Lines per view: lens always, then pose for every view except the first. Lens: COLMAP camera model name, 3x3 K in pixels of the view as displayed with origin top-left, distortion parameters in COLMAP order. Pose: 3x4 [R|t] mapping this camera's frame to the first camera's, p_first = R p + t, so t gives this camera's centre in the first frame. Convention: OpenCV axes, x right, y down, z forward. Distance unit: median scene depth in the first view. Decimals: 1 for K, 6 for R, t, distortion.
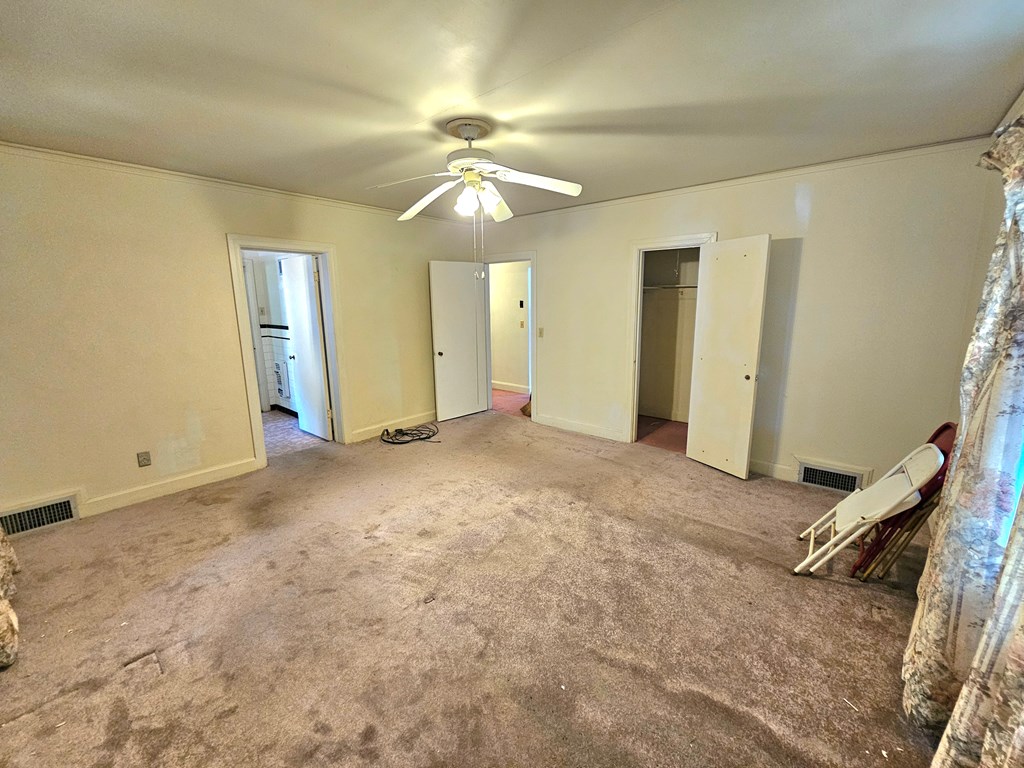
lens RADIAL K [[413.4, 0, 489.4], [0, 413.4, 383.8], [0, 0, 1]] dist [-0.000100, -0.000124]
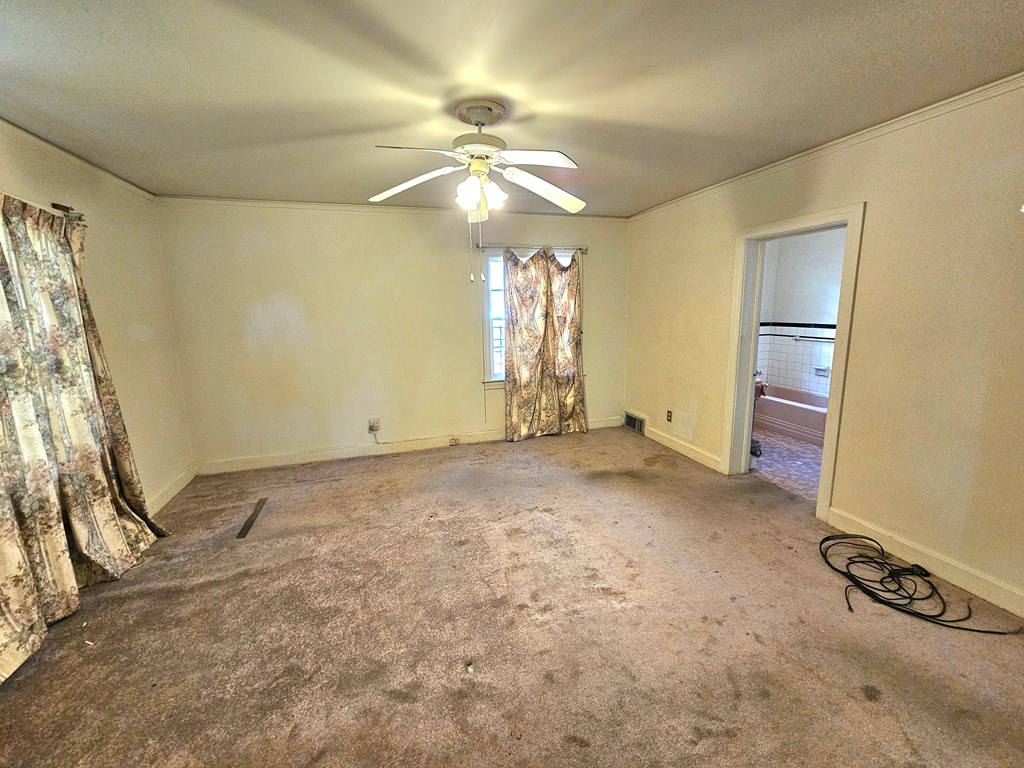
lens RADIAL K [[416.9, 0, 507.7], [0, 416.9, 377.2], [0, 0, 1]] dist [-0.001431, -0.001764]
pose [[-0.510536, 0.164936, -0.843889, 0.554673], [-0.133586, 0.954300, 0.267332, -0.228833], [0.849416, 0.249215, -0.465171, 1.152372]]
